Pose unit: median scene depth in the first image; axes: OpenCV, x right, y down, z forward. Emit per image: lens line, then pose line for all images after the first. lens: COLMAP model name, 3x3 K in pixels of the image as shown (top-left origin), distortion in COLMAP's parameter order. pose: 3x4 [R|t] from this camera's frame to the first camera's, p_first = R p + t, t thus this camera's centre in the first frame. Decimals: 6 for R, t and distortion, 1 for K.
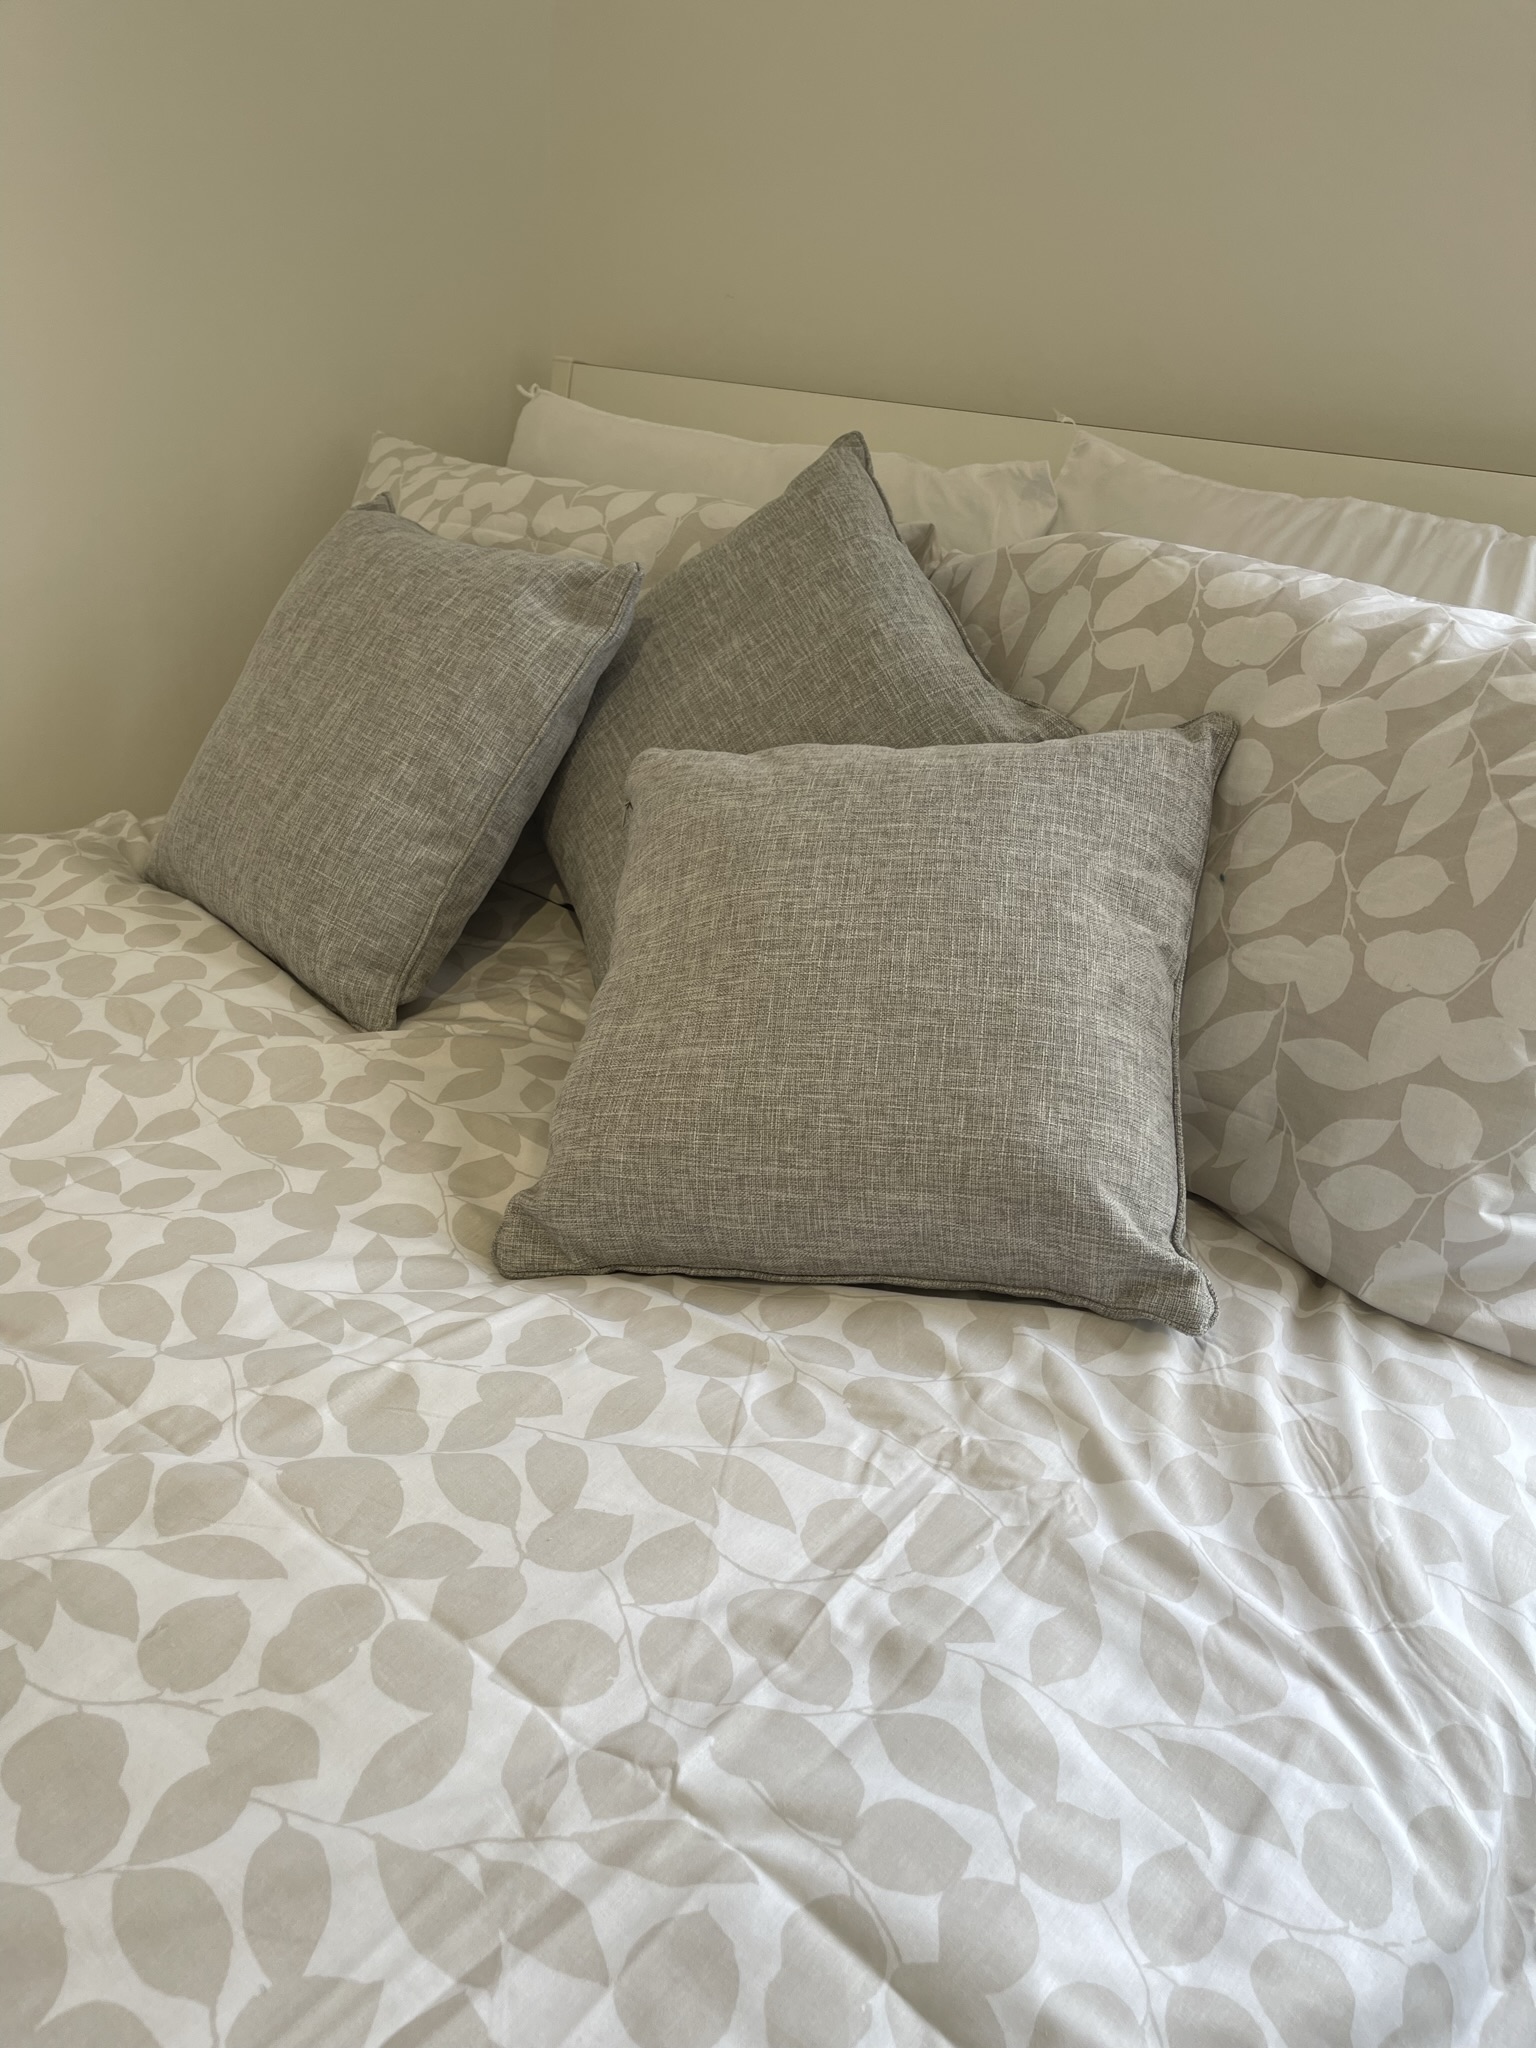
lens RADIAL K [[1537.6, 0, 772.2], [0, 1537.6, 1034.6], [0, 0, 1]] dist [0.070848, -0.093710]
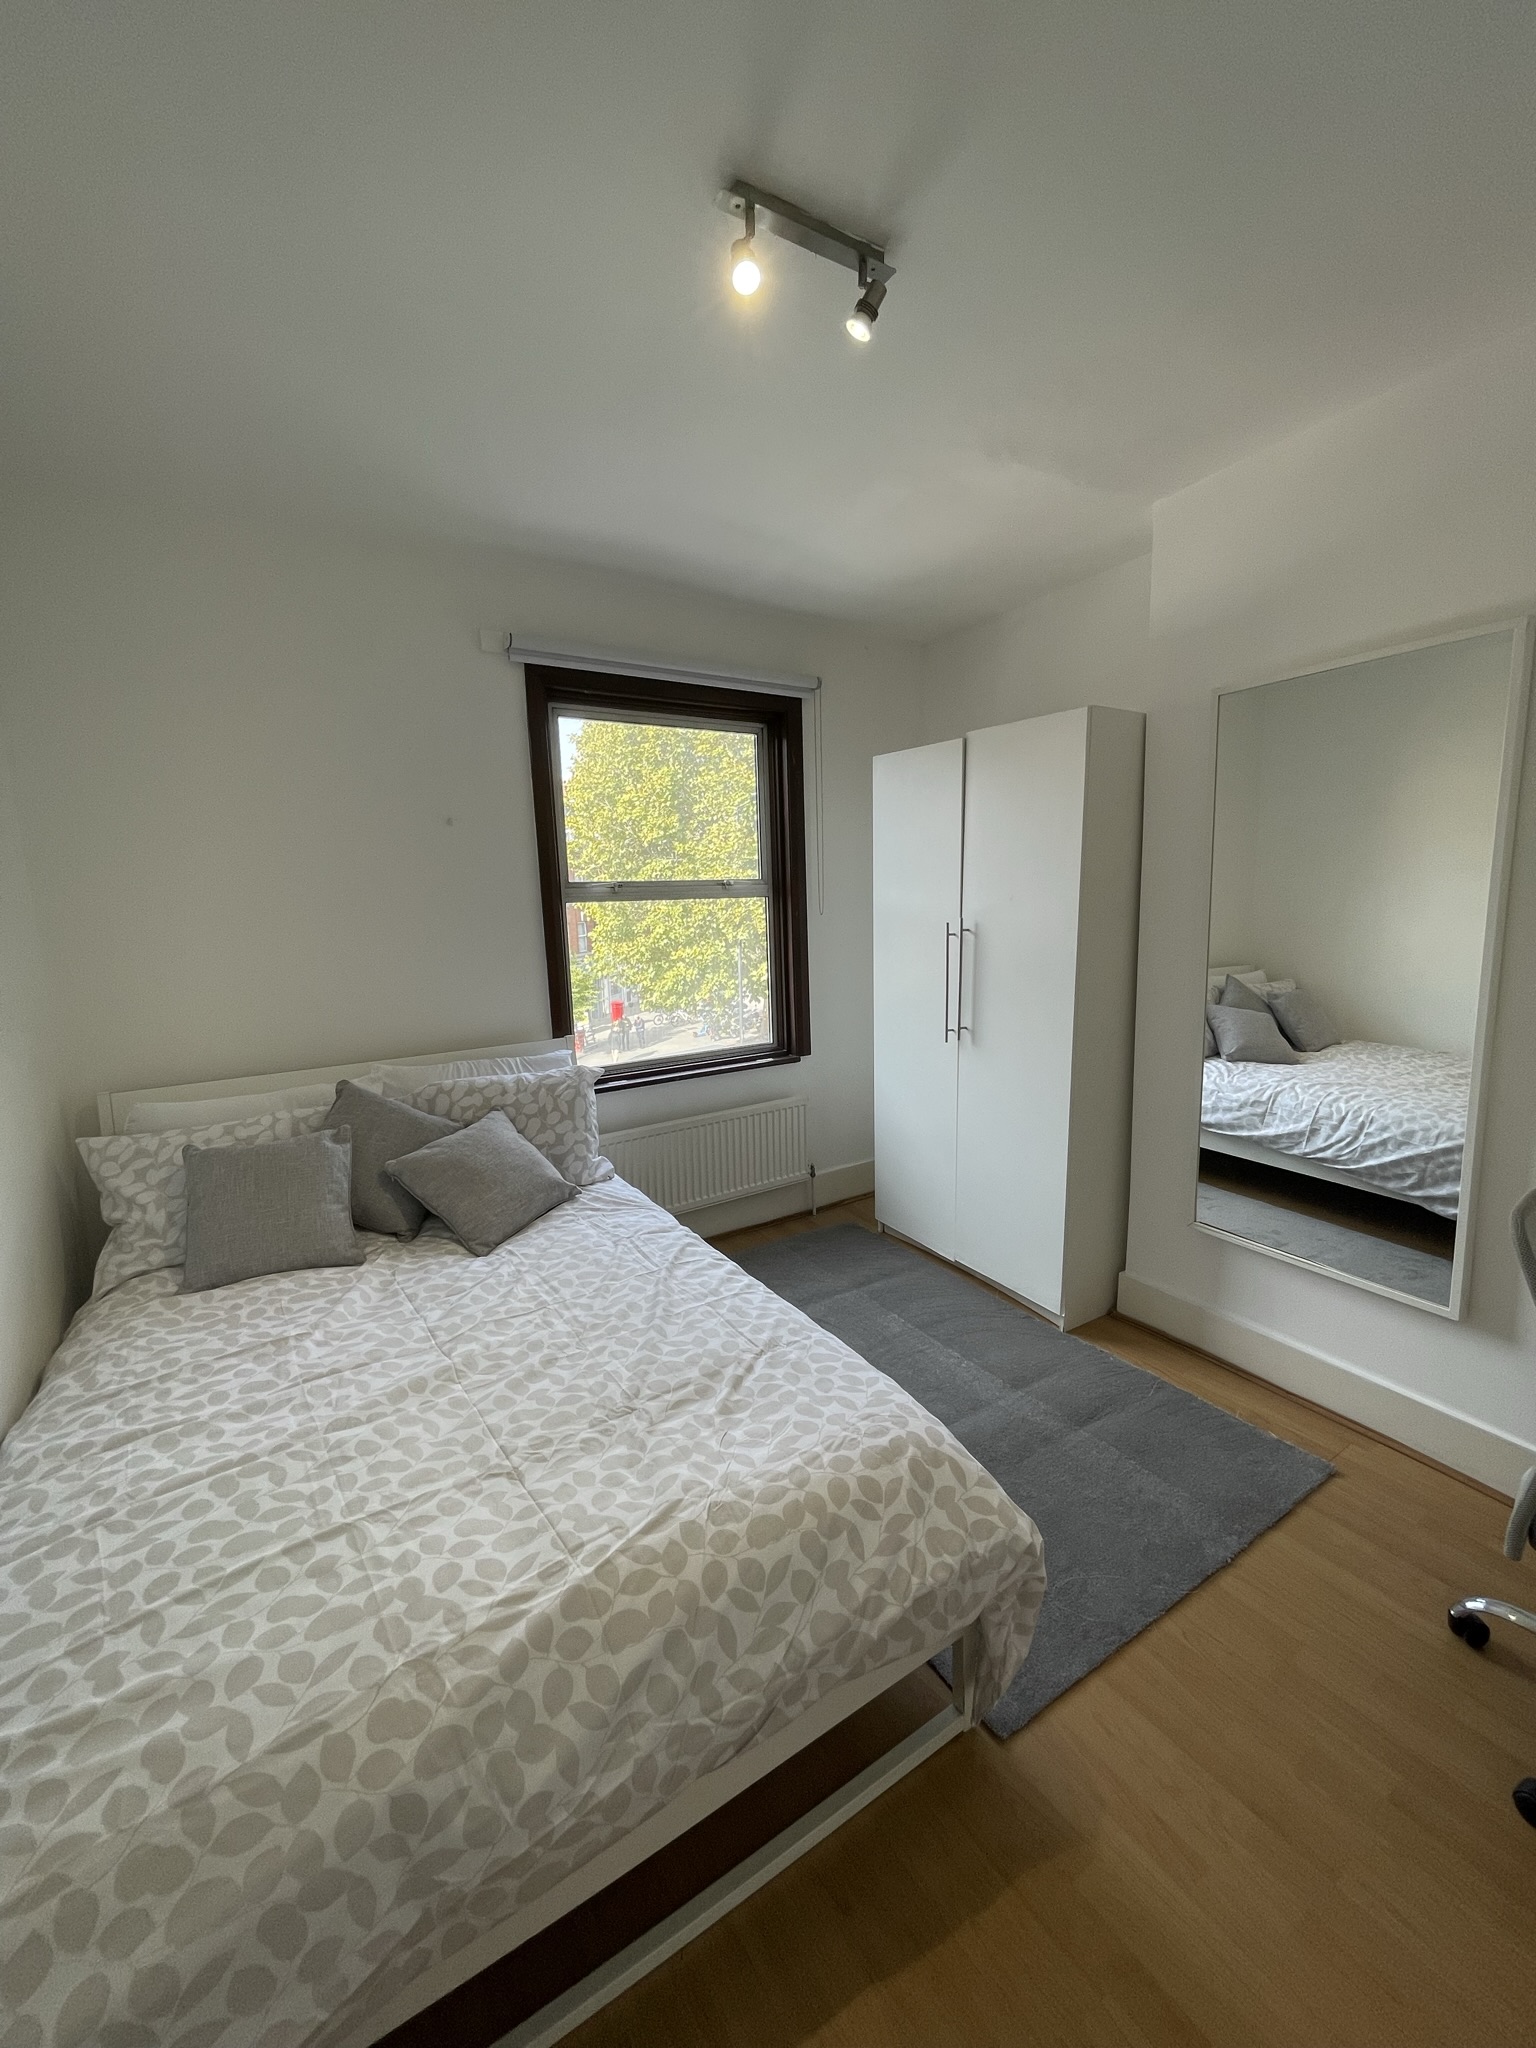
lens RADIAL K [[826.5, 0, 777.6], [0, 826.5, 1019.7], [0, 0, 1]] dist [0.000006, -0.000016]
pose [[0.251458, -0.193100, 0.948410, -2.205429], [0.472498, 0.879686, 0.053831, -0.185885], [-0.844698, 0.434585, 0.312443, -0.813886]]
